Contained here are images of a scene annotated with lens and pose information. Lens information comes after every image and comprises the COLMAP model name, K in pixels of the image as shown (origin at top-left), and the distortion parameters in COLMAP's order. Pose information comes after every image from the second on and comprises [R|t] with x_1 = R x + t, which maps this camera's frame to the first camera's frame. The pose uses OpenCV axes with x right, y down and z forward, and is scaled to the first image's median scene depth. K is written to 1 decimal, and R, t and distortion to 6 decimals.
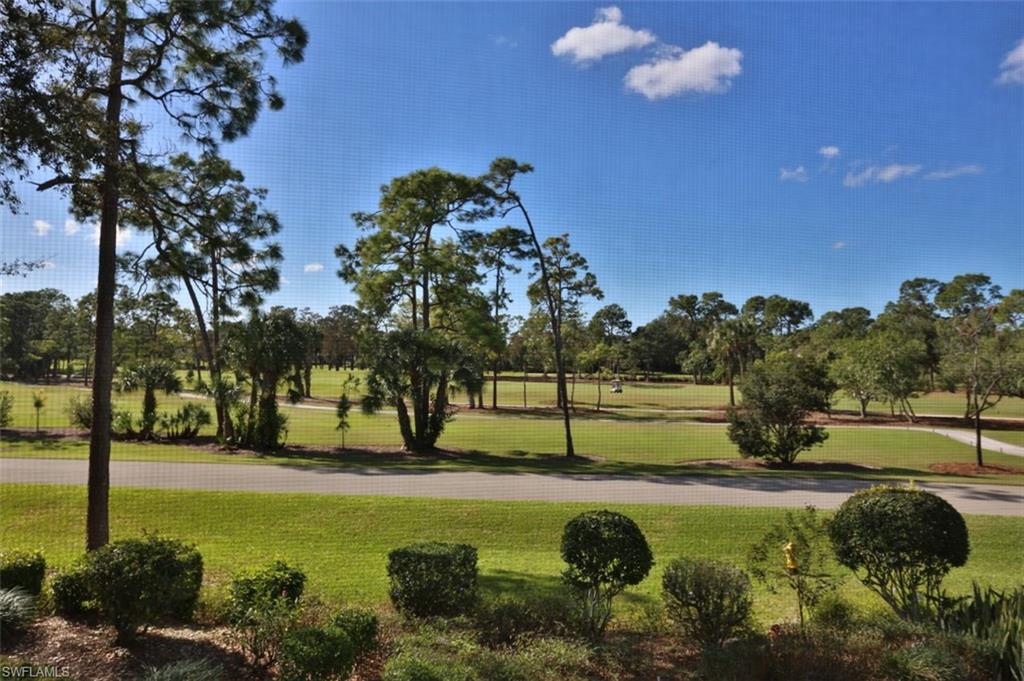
lens RADIAL K [[639.7, 0, 494.3], [0, 639.7, 354.0], [0, 0, 1]] dist [-0.002645, 0.006261]
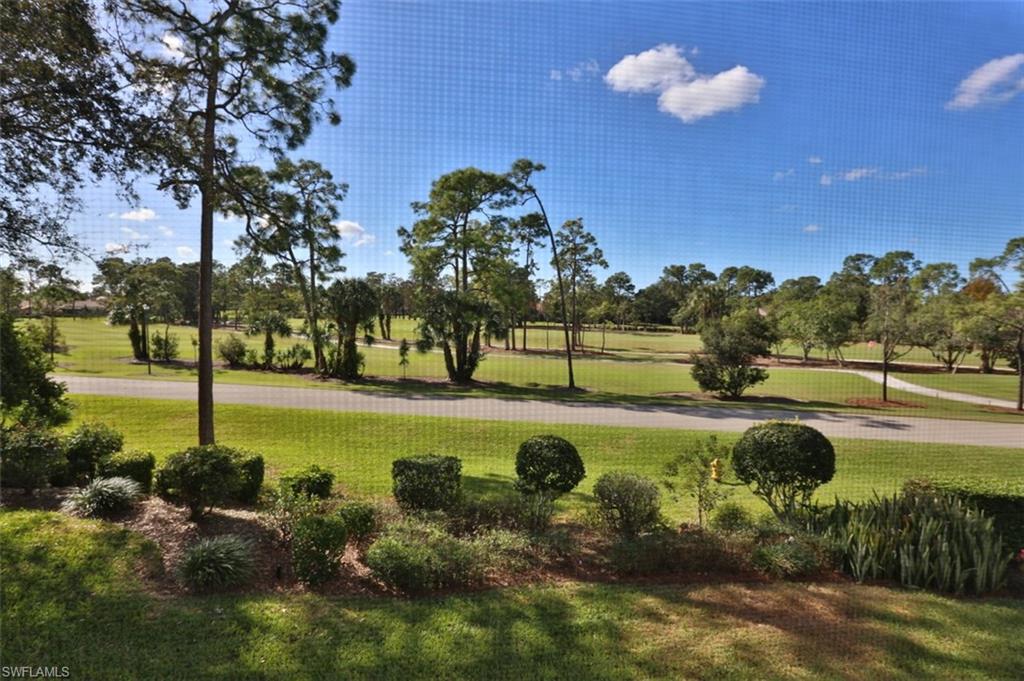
lens RADIAL K [[475.7, 0, 512.0], [0, 475.7, 340.5], [0, 0, 1]] dist [-0.029041, 0.000363]
pose [[0.998203, 0.013676, -0.058342, 0.048095], [-0.009658, 0.997597, 0.068607, -0.004443], [0.059140, -0.067920, 0.995936, 0.014136]]
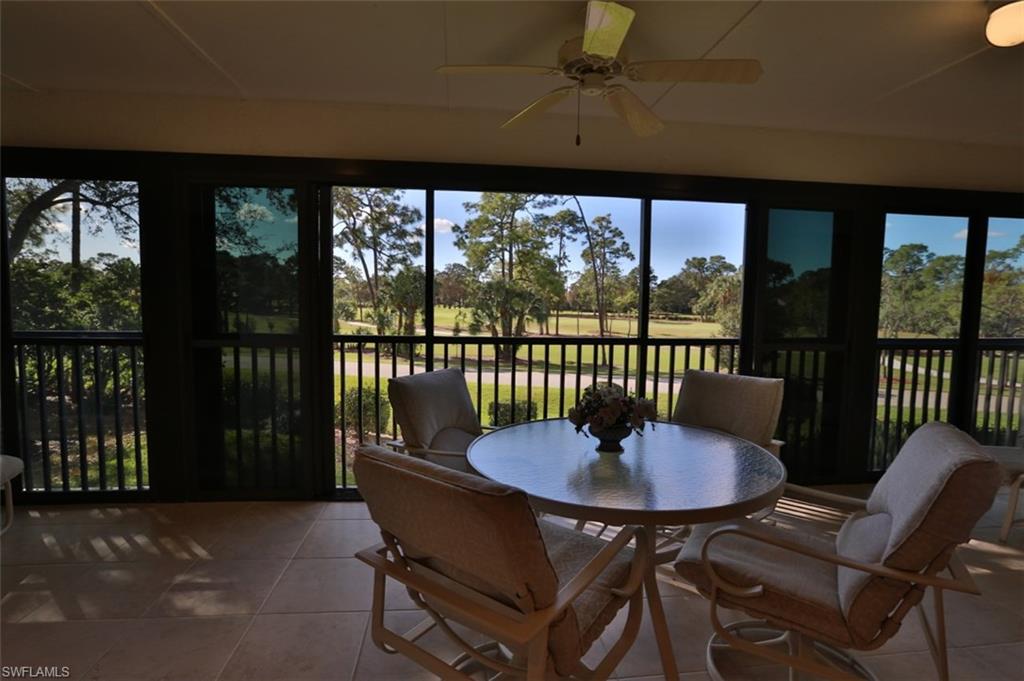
lens RADIAL K [[468.1, 0, 512.0], [0, 468.1, 340.5], [0, 0, 1]] dist [-0.050449, 0.018477]
pose [[0.994698, 0.020384, -0.100797, 0.010681], [-0.011406, 0.995979, 0.088862, 0.004590], [0.102203, -0.087242, 0.990931, -0.107551]]
